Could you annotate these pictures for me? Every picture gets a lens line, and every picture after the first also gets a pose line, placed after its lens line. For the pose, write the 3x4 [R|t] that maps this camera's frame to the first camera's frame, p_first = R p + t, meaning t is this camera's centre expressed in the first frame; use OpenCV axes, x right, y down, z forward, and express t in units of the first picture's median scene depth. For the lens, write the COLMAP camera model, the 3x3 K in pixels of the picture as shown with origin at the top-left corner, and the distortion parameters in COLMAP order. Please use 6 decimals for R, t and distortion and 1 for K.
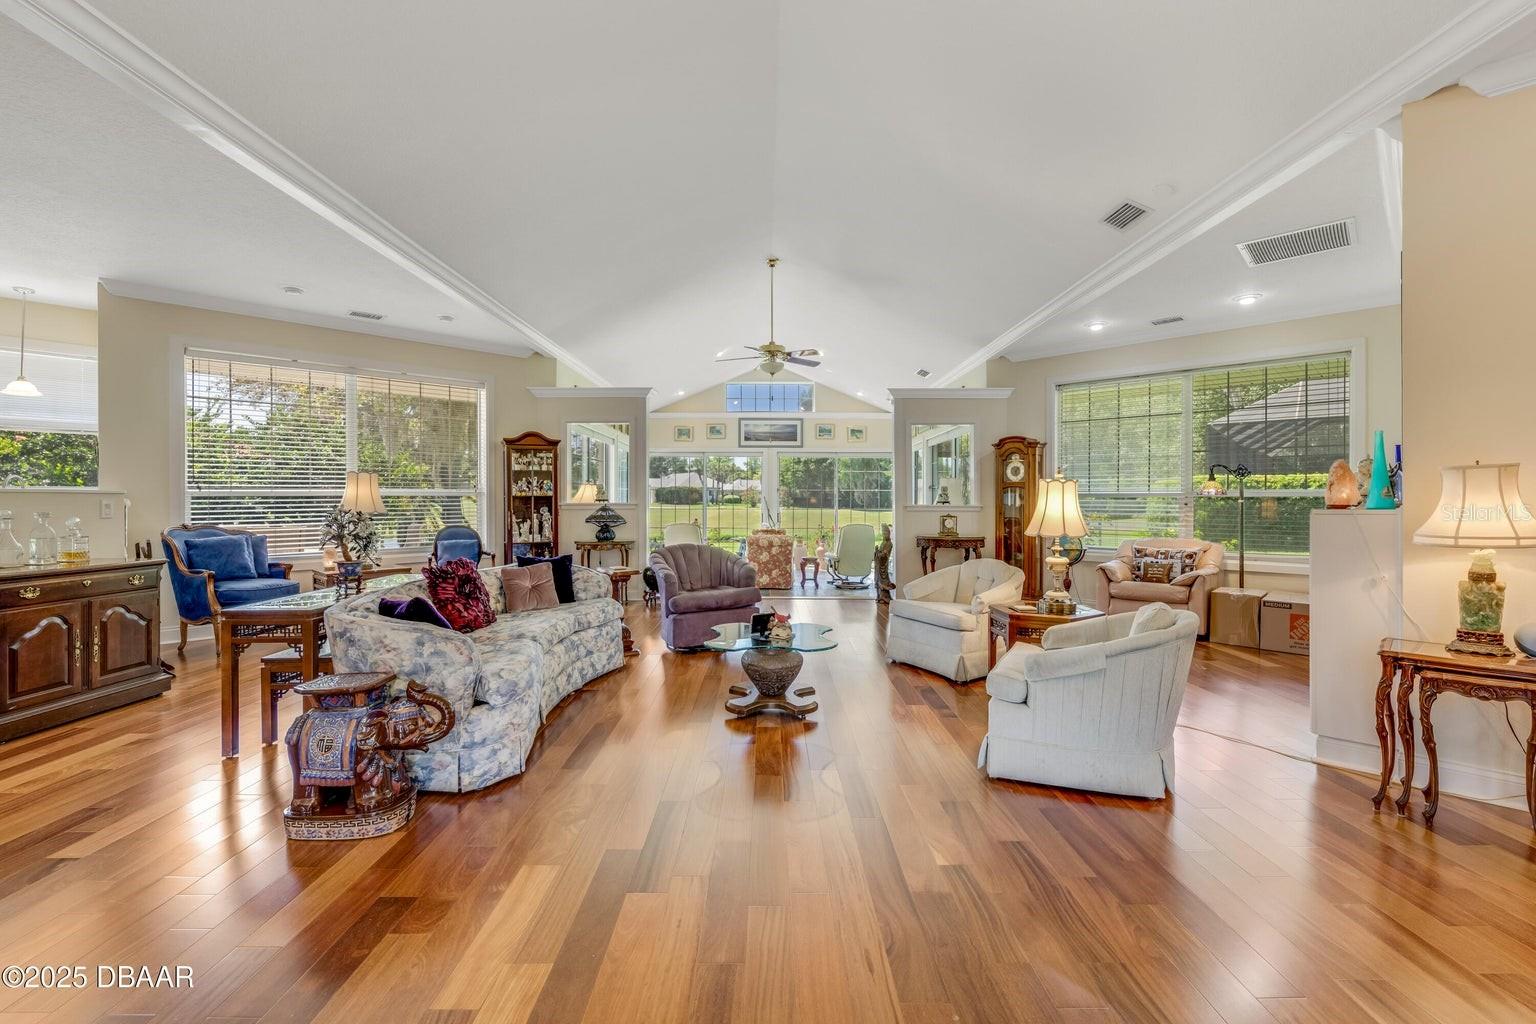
lens RADIAL K [[646.4, 0, 775.2], [0, 646.4, 501.6], [0, 0, 1]] dist [-0.004533, 0.000003]
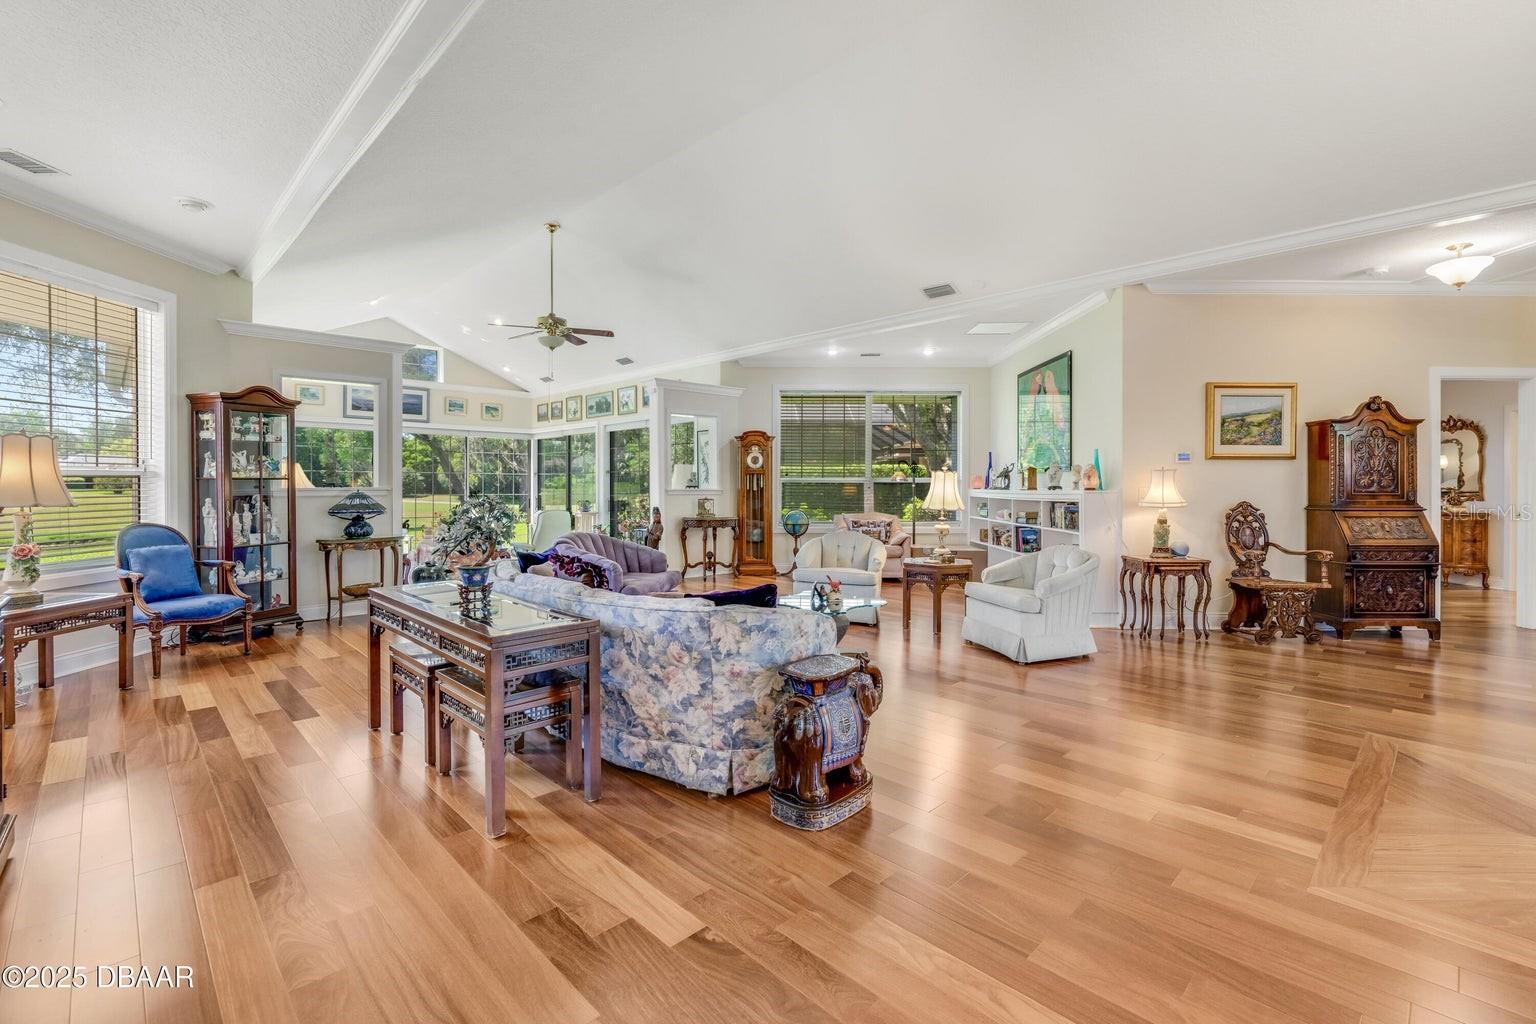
lens RADIAL K [[669.1, 0, 763.4], [0, 669.1, 490.4], [0, 0, 1]] dist [-0.007697, -0.000067]
pose [[0.728469, -0.005044, 0.685061, -0.456388], [0.000073, 0.999973, 0.007285, -0.000708], [-0.685079, -0.005257, 0.728450, 0.096413]]
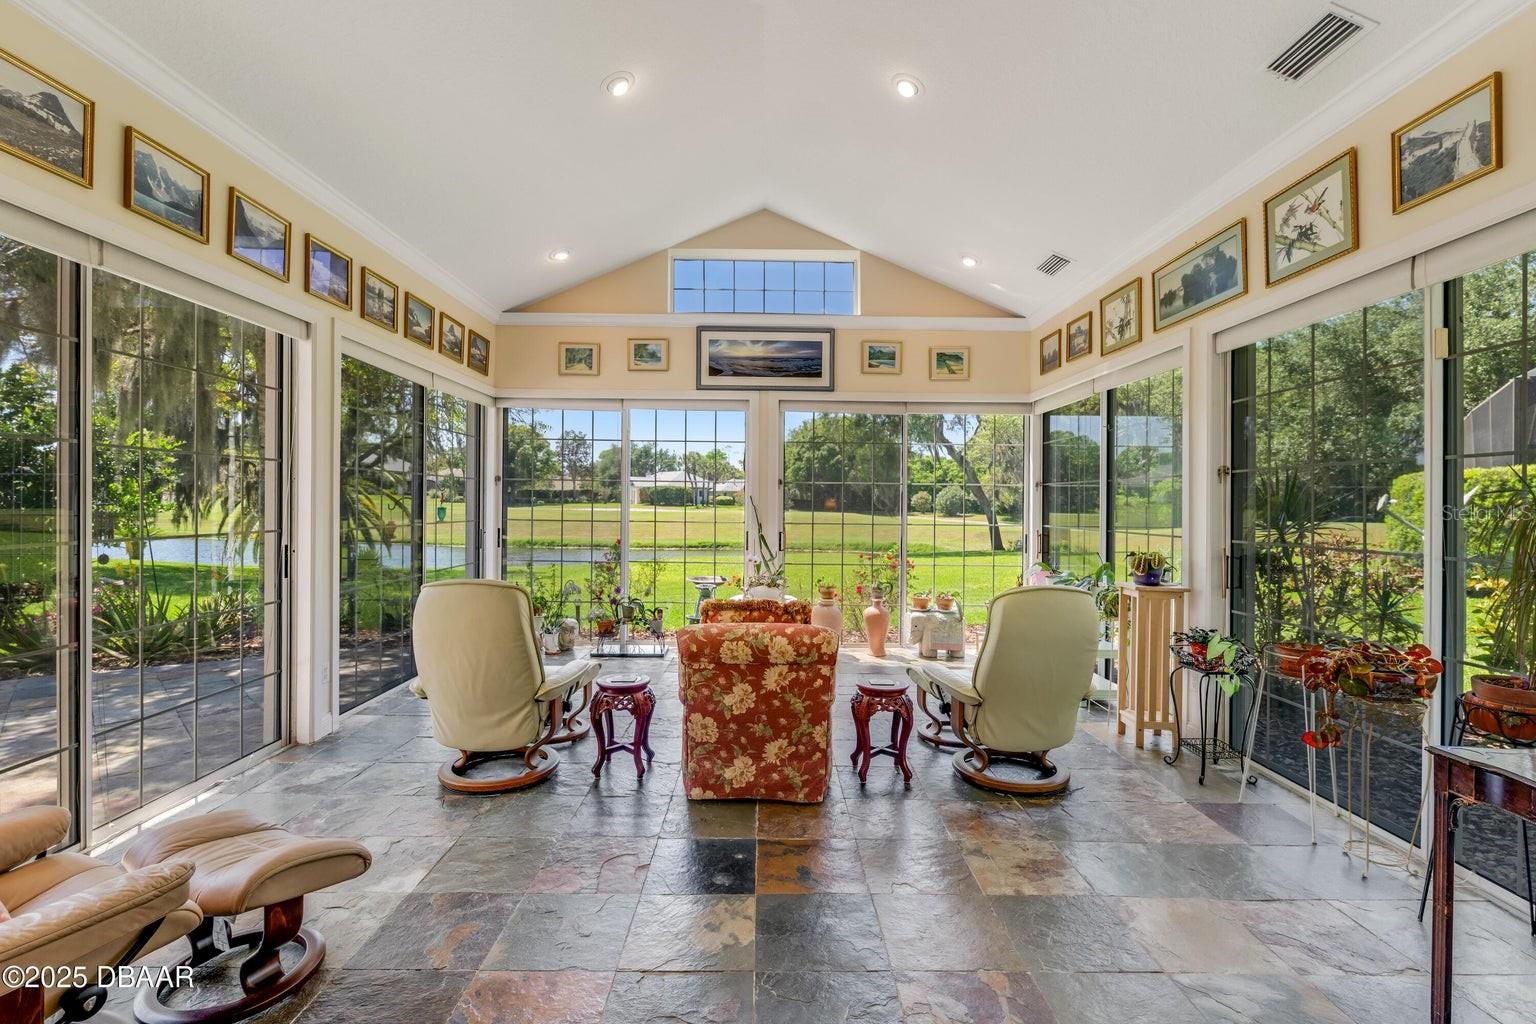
lens RADIAL K [[693.4, 0, 765.2], [0, 693.4, 506.0], [0, 0, 1]] dist [-0.004024, 0.000238]
pose [[0.999925, 0.007297, -0.009795, -0.002961], [-0.007261, 0.999967, 0.003622, -0.003811], [0.009821, -0.003550, 0.999945, 0.940631]]
